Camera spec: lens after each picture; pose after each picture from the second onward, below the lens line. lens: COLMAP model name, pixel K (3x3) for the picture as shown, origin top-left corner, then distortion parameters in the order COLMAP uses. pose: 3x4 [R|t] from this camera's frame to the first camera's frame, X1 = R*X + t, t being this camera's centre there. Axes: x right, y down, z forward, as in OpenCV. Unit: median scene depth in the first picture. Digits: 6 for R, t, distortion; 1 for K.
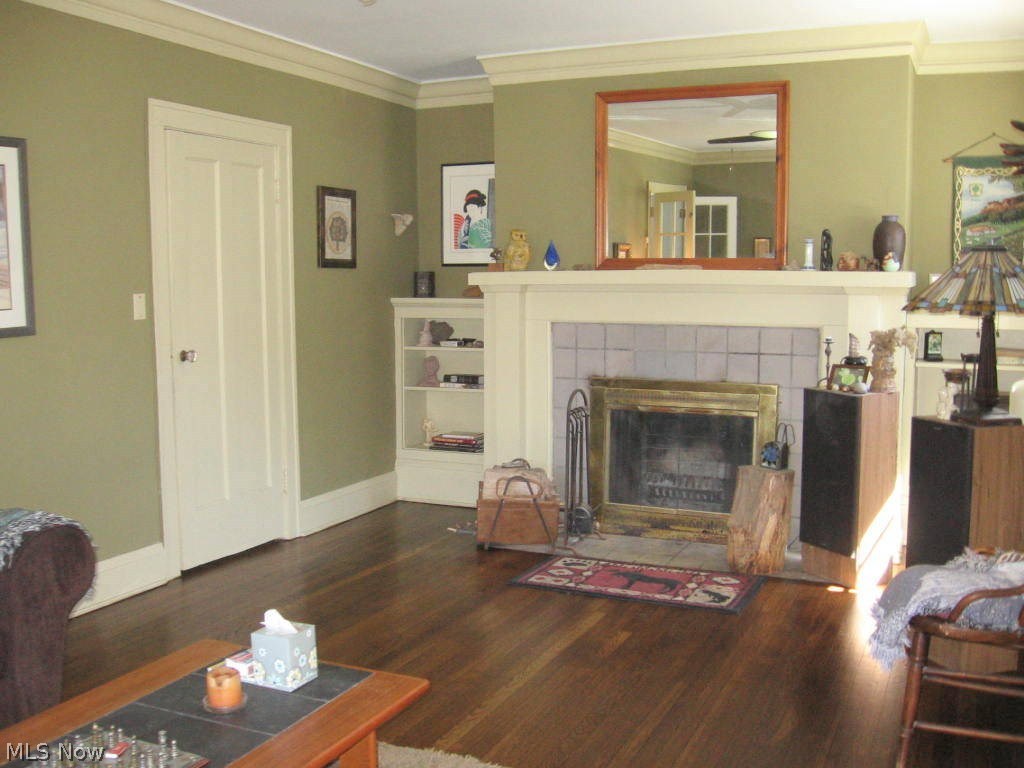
lens RADIAL K [[1087.8, 0, 512.0], [0, 1087.8, 384.0], [0, 0, 1]] dist [-0.104753, 0.003987]
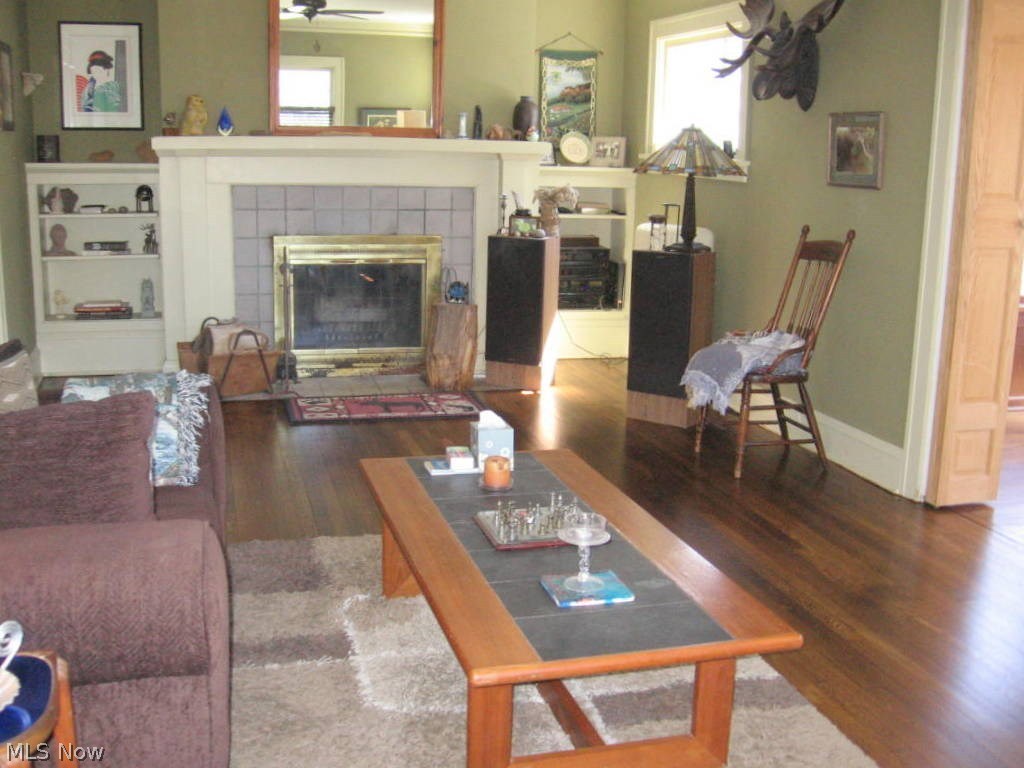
lens RADIAL K [[1109.5, 0, 512.0], [0, 1109.5, 384.0], [0, 0, 1]] dist [-0.116328, 0.032141]
pose [[0.768713, -0.116520, 0.628890, -0.473272], [0.041712, 0.990305, 0.132497, 0.004449], [-0.638232, -0.075620, 0.766121, -0.000464]]
